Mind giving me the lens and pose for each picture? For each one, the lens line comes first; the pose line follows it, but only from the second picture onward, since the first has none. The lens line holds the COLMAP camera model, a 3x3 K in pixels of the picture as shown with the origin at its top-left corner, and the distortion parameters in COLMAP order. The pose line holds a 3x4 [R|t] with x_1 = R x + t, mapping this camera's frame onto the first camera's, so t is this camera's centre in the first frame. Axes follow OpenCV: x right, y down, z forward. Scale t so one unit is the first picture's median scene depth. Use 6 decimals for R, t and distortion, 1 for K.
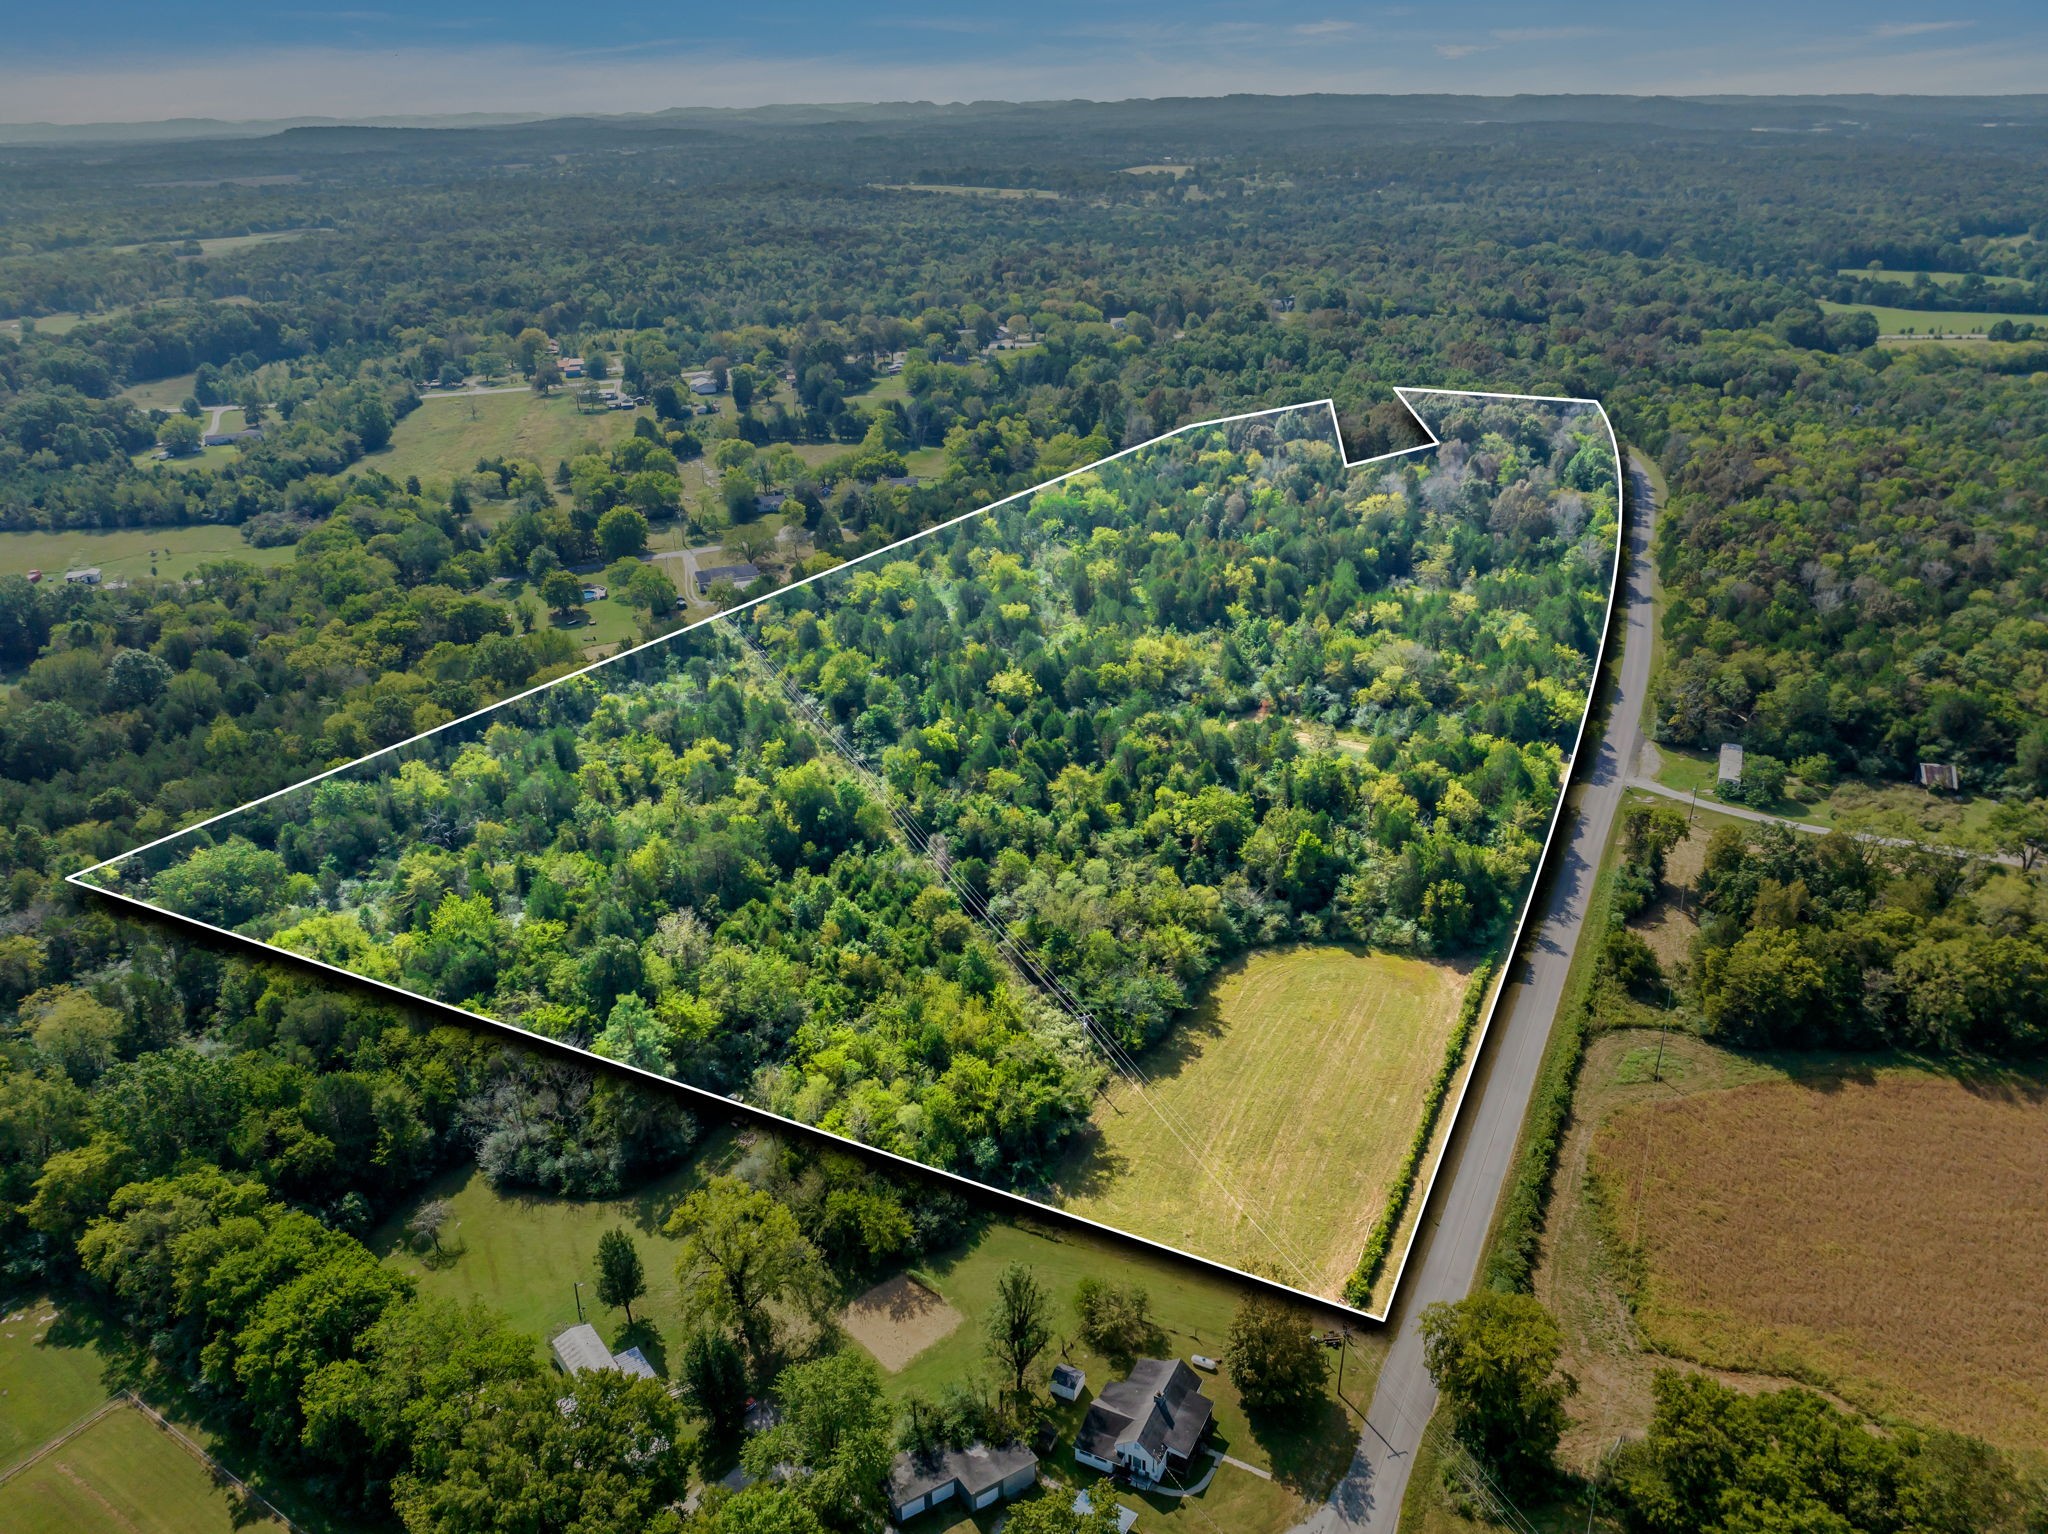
lens RADIAL K [[1467.3, 0, 1024.0], [0, 1467.3, 767.0], [0, 0, 1]] dist [-0.002514, -0.000679]
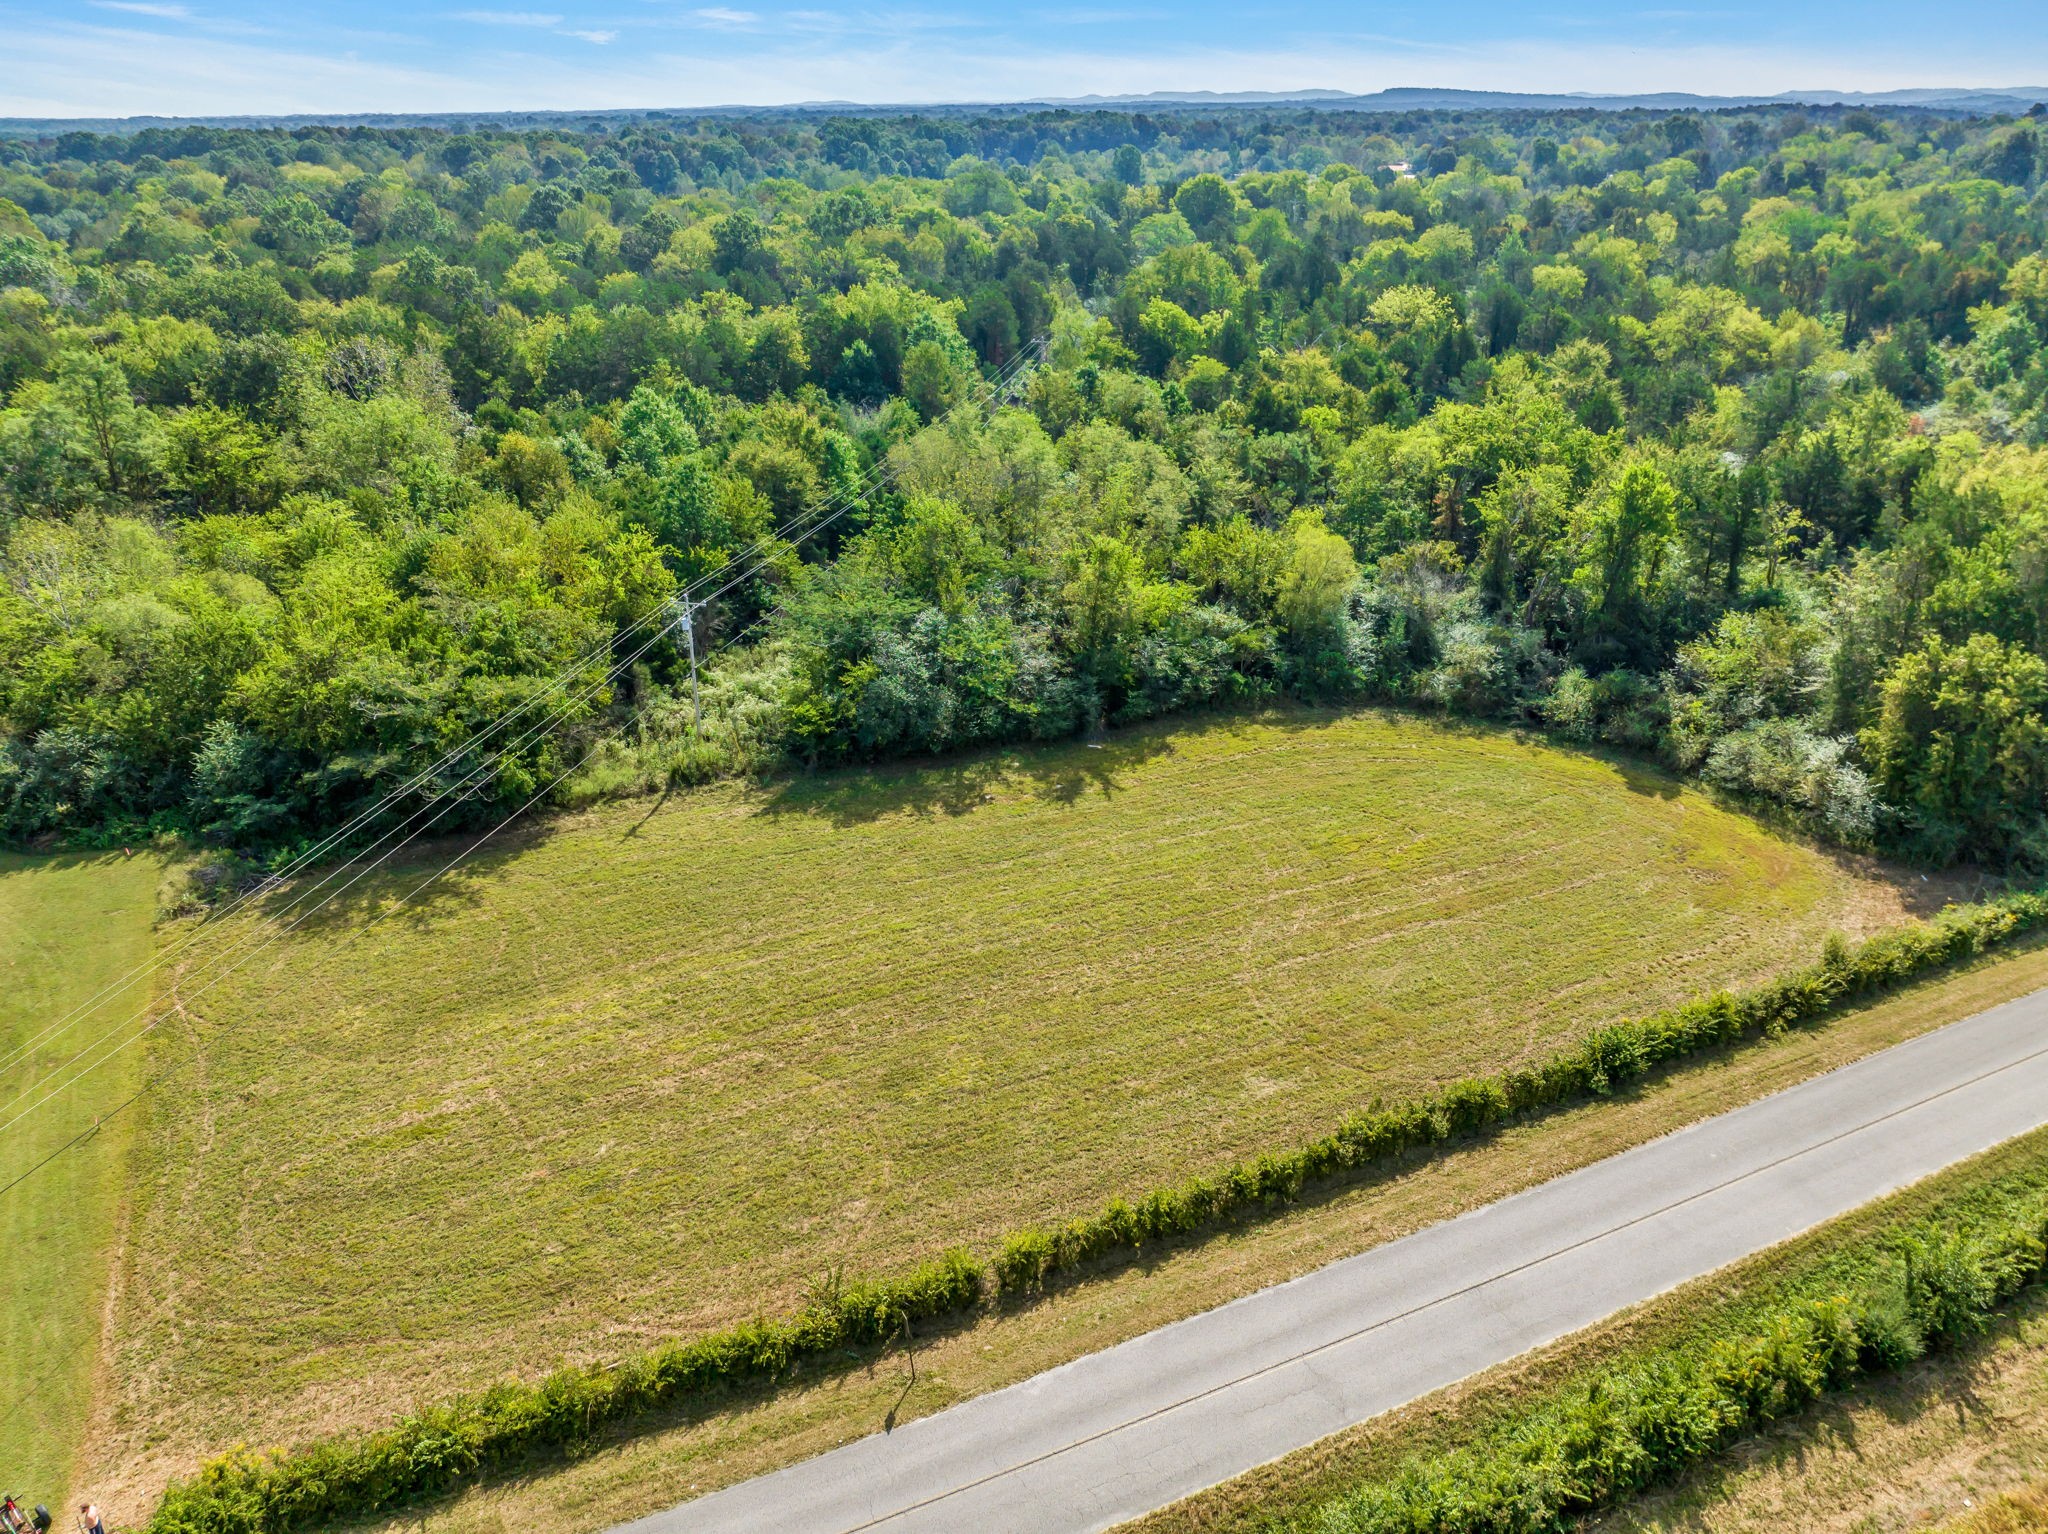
lens RADIAL K [[1467.3, 0, 1024.0], [0, 1467.3, 767.0], [0, 0, 1]] dist [-0.002514, -0.000679]
pose [[0.780403, 0.270766, -0.563610, 0.312098], [-0.269557, 0.959003, 0.087476, 0.133026], [0.564190, 0.083658, 0.821396, 0.625991]]
